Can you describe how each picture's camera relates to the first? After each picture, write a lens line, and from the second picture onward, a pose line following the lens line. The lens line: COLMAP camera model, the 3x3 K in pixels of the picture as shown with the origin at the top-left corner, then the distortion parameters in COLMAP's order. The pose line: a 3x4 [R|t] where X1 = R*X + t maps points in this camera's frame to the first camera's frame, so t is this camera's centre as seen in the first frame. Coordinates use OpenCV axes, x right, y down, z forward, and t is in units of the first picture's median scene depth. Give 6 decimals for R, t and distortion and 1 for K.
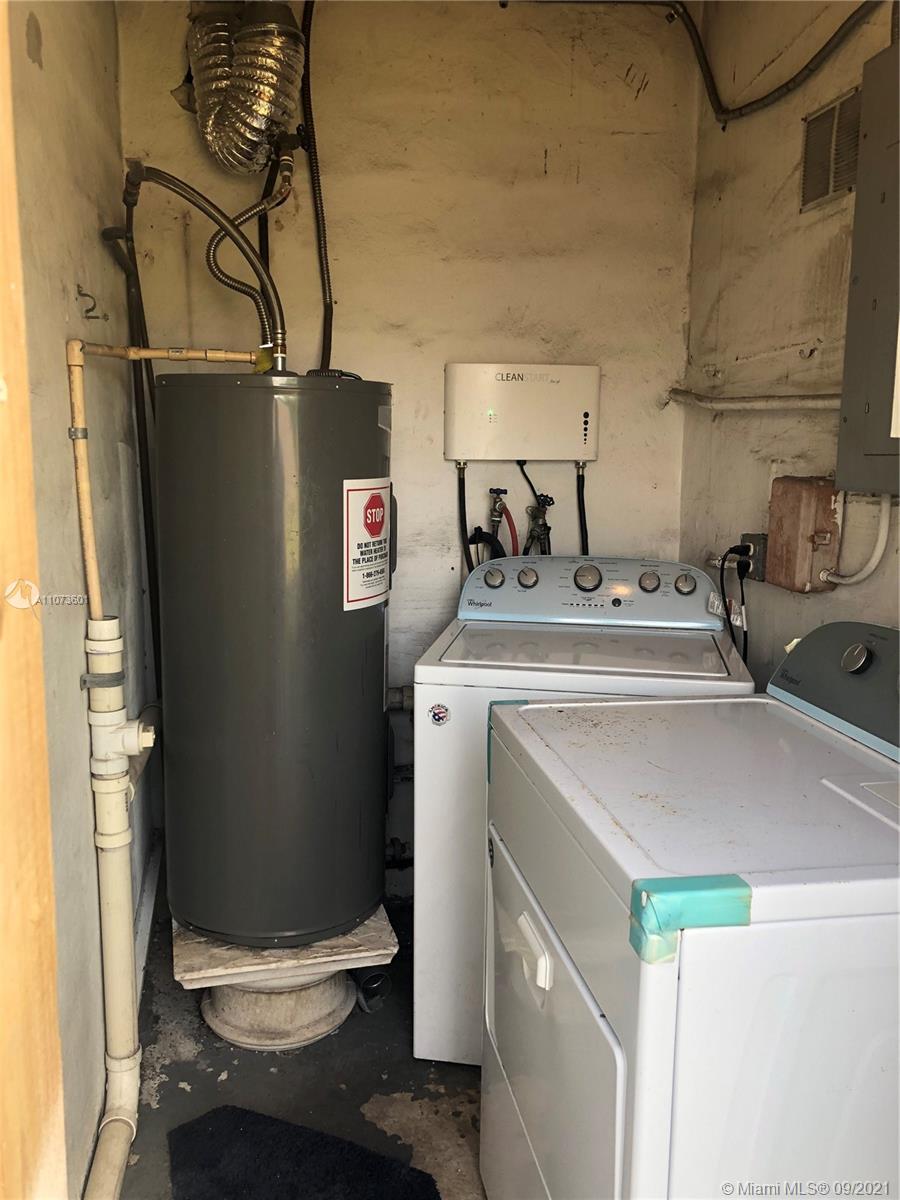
lens RADIAL K [[981.3, 0, 450.0], [0, 981.3, 600.0], [0, 0, 1]] dist [-0.004952, -0.009594]
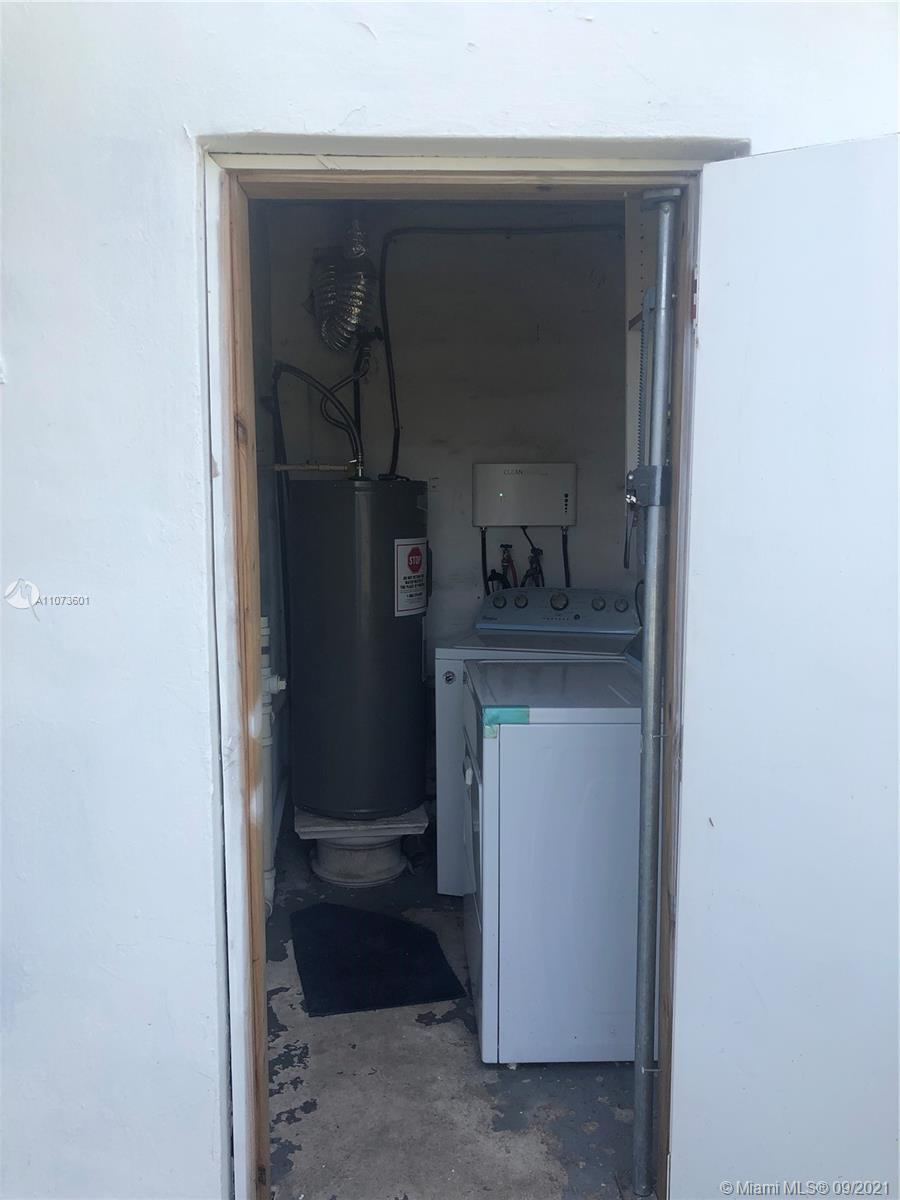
lens RADIAL K [[981.3, 0, 450.0], [0, 981.3, 600.0], [0, 0, 1]] dist [-0.004952, -0.009594]
pose [[0.991830, -0.002393, -0.127543, 0.187771], [-0.005453, 0.998115, -0.061129, 0.080040], [0.127448, 0.061326, 0.989948, -0.622047]]
